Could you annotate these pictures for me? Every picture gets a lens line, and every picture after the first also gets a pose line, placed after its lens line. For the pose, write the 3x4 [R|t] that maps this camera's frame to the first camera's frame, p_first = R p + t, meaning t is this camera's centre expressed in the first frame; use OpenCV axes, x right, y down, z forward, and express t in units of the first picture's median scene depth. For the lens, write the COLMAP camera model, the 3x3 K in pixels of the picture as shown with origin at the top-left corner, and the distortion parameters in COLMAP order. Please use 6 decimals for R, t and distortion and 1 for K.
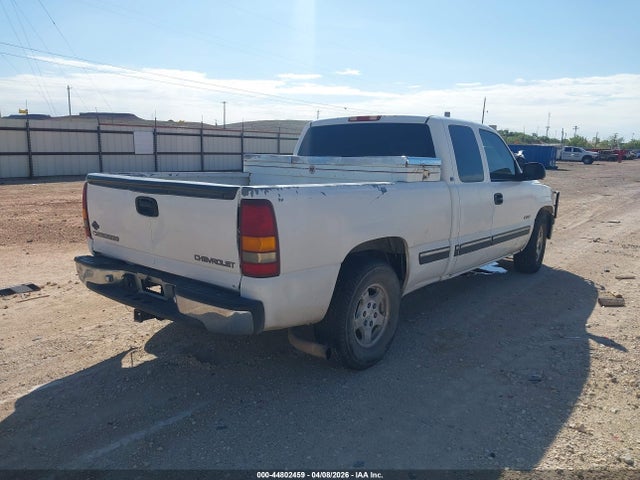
lens RADIAL K [[493.8, 0, 334.4], [0, 493.8, 237.7], [0, 0, 1]] dist [0.005251, 0.000485]
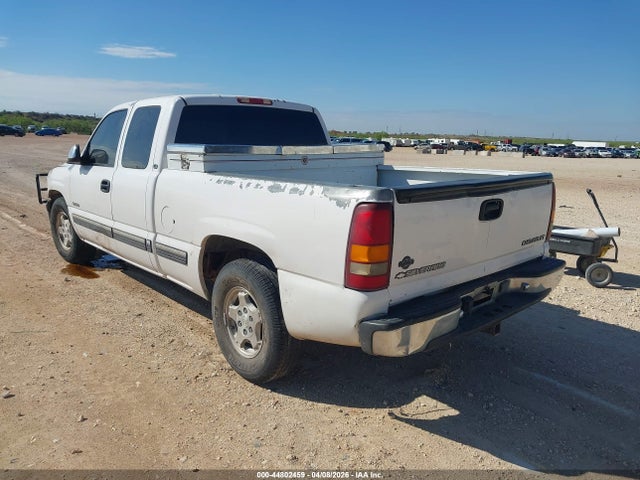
lens RADIAL K [[502.4, 0, 316.4], [0, 502.4, 241.8], [0, 0, 1]] dist [-0.001216, -0.003688]
pose [[0.163975, -0.213978, 0.962977, -0.978216], [0.150489, 0.970191, 0.189956, -0.168585], [-0.974918, 0.113769, 0.191288, 0.840437]]
